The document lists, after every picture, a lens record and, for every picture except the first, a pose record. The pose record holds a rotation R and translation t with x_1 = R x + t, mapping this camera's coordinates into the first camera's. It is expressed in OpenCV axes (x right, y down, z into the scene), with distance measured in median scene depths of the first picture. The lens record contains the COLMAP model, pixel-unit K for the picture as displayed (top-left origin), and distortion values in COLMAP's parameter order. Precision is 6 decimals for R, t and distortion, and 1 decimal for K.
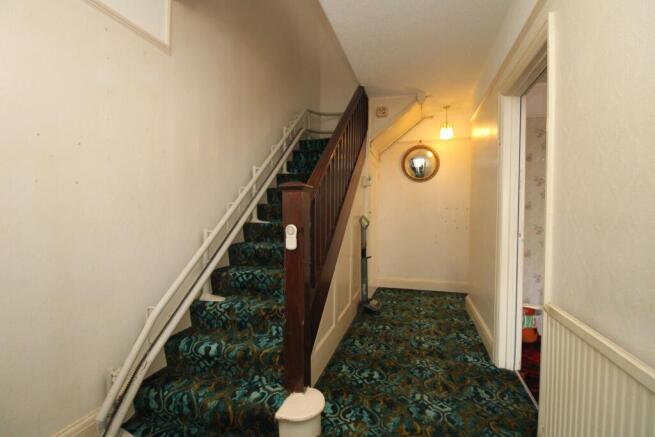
lens RADIAL K [[319.6, 0, 327.5], [0, 319.6, 218.5], [0, 0, 1]] dist [-0.001489, 0.000032]
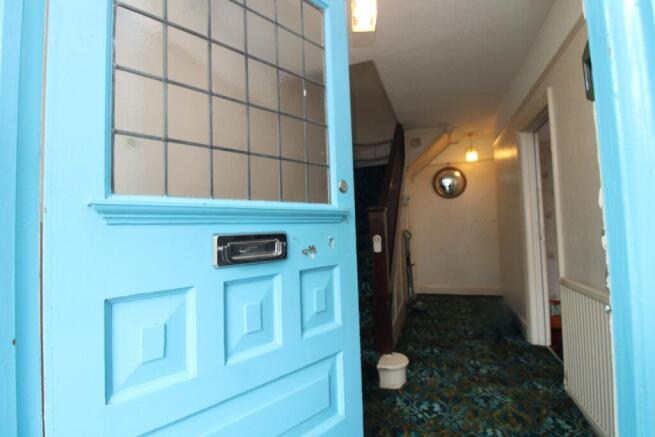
lens RADIAL K [[306.3, 0, 339.6], [0, 306.3, 217.0], [0, 0, 1]] dist [-0.003034, -0.001169]
pose [[0.997997, -0.043294, -0.046124, -0.089380], [0.040268, 0.997097, -0.064621, 0.008561], [0.048788, 0.062635, 0.996843, -0.163210]]
